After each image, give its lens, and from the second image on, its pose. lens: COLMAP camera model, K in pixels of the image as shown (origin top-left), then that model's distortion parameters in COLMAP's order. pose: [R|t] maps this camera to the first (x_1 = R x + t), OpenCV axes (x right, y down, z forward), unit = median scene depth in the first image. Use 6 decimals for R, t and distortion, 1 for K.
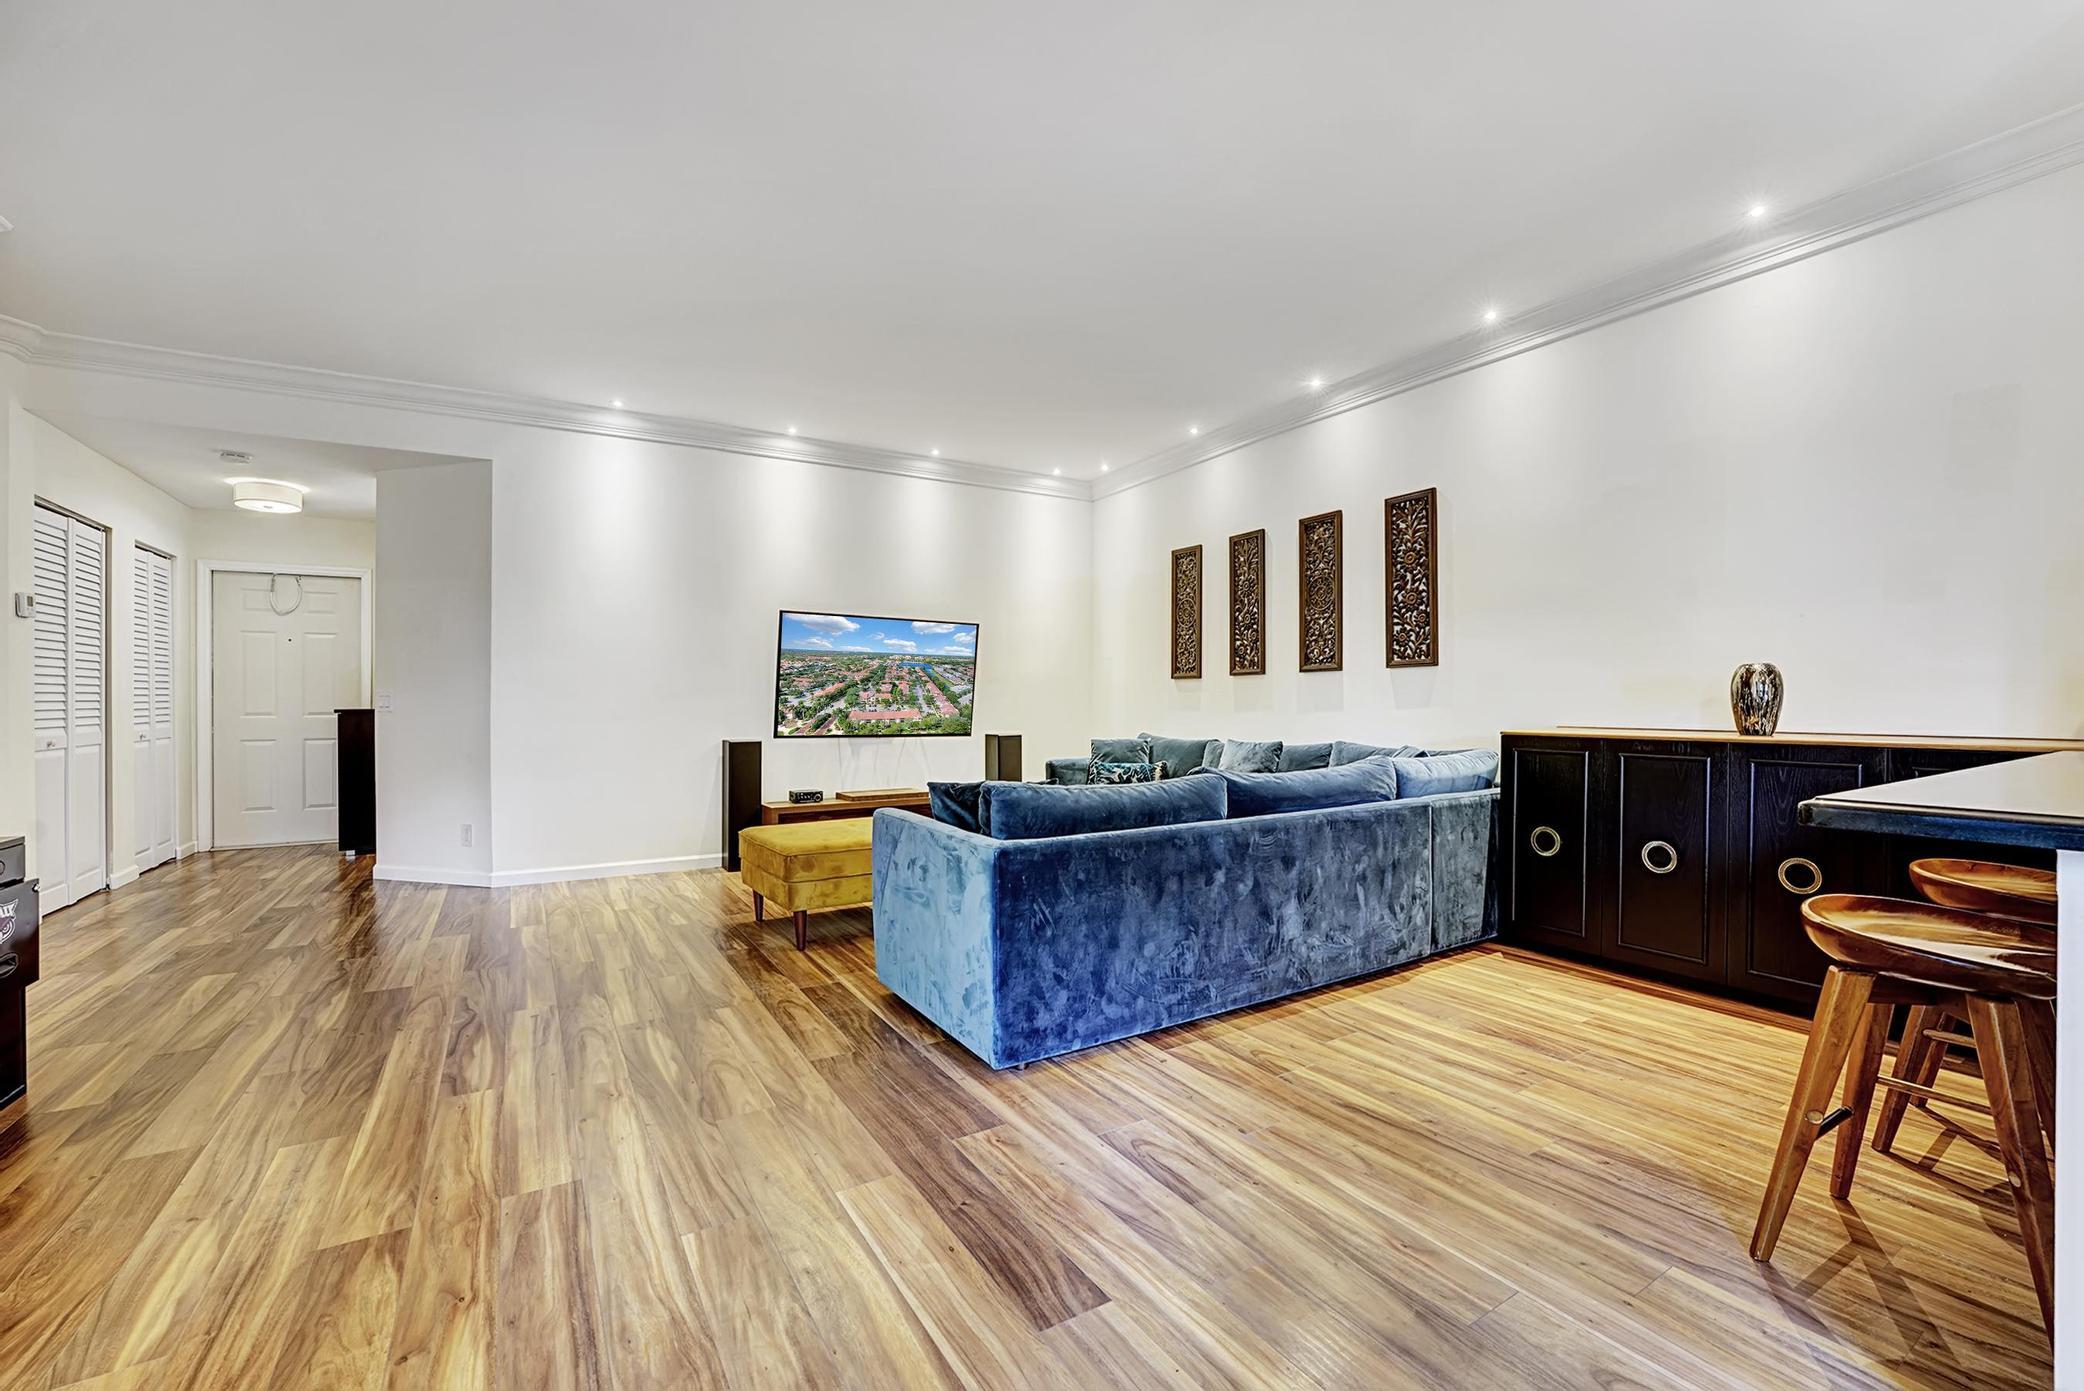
lens RADIAL K [[898.6, 0, 1015.7], [0, 898.6, 712.9], [0, 0, 1]] dist [-0.021339, 0.000125]
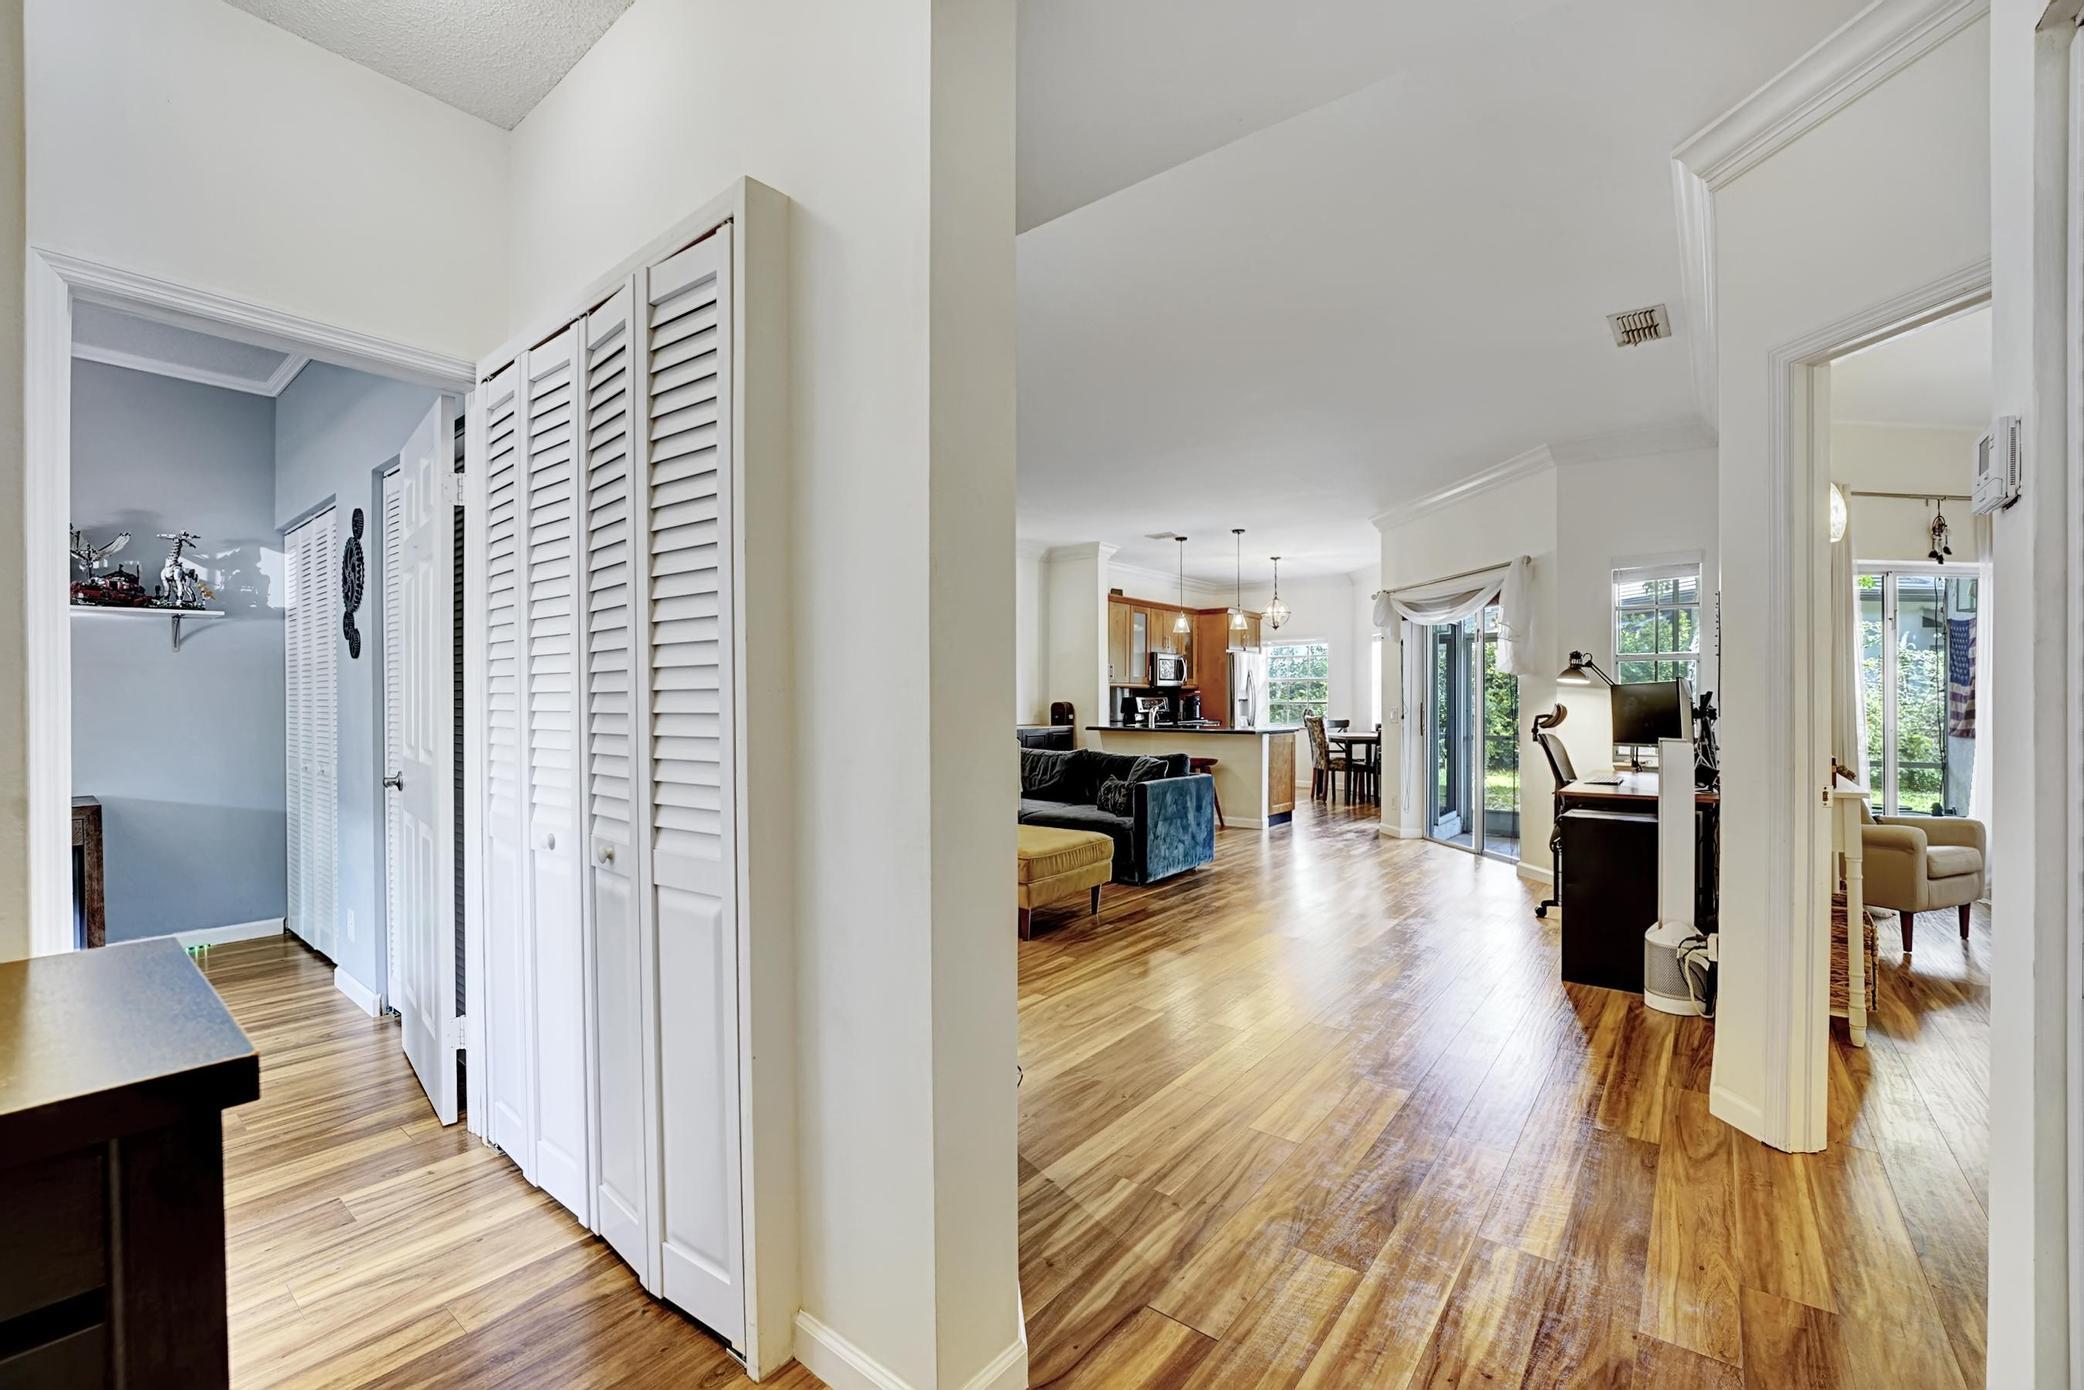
lens RADIAL K [[861.6, 0, 1037.8], [0, 861.6, 704.1], [0, 0, 1]] dist [-0.020842, 0.000045]
pose [[-0.324793, -0.003271, 0.945779, -1.126736], [0.009784, 0.999929, 0.006818, -0.041870], [-0.945734, 0.011468, -0.324738, 1.179215]]
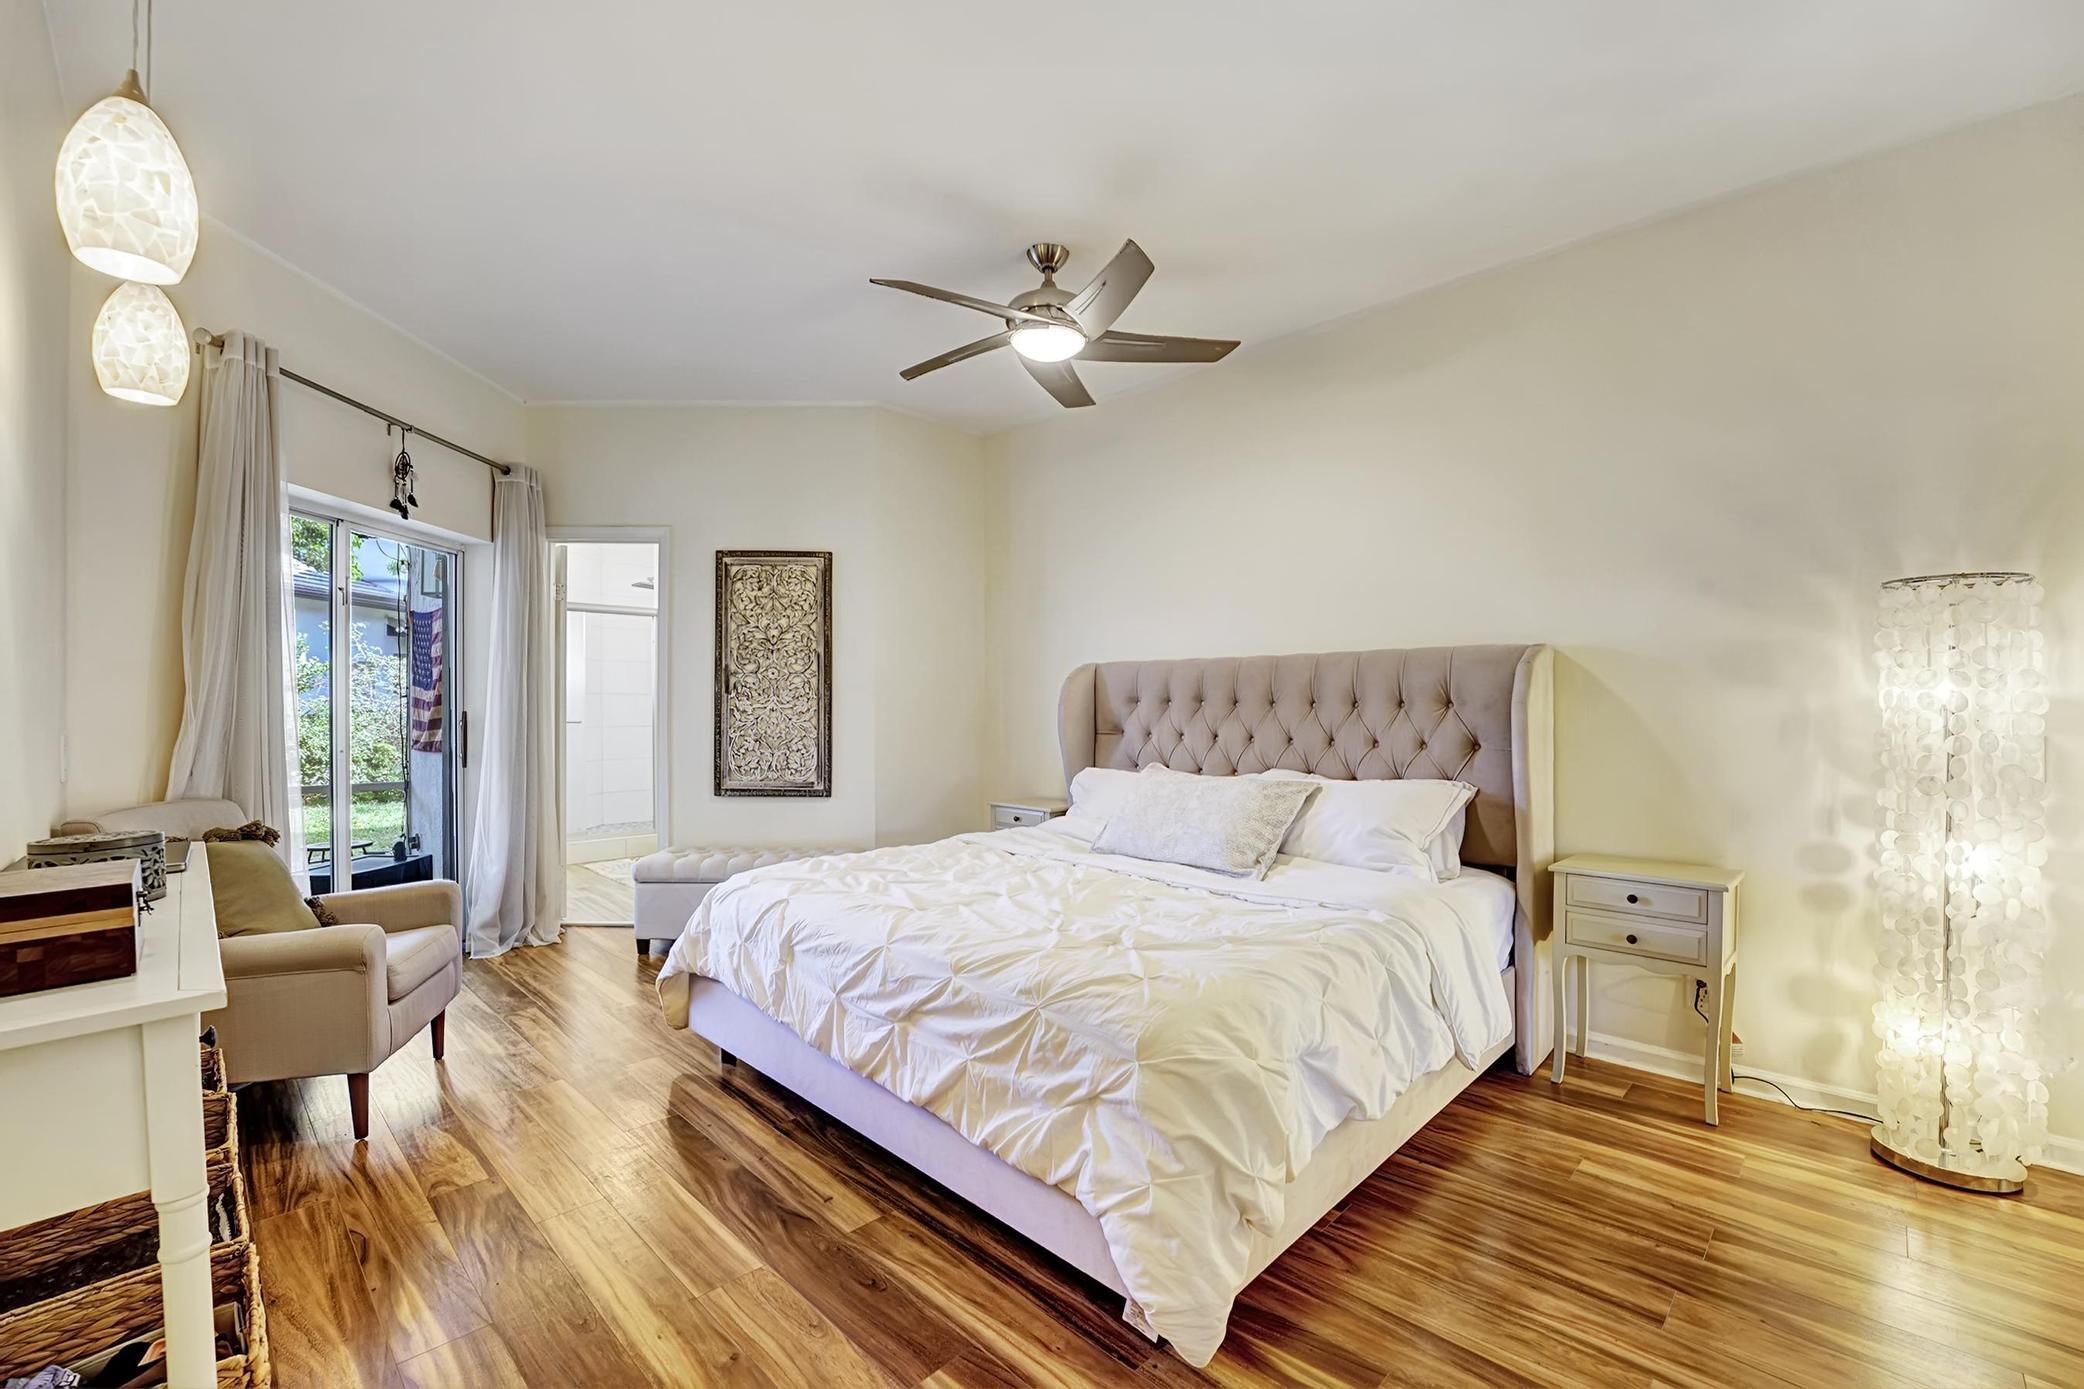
lens RADIAL K [[861.6, 0, 1037.8], [0, 861.6, 703.6], [0, 0, 1]] dist [-0.020842, 0.000045]
pose [[-0.975591, 0.000162, -0.219594, -0.900615], [-0.001277, 0.999979, 0.006410, -0.038125], [0.219590, 0.006534, -0.975570, 0.672279]]
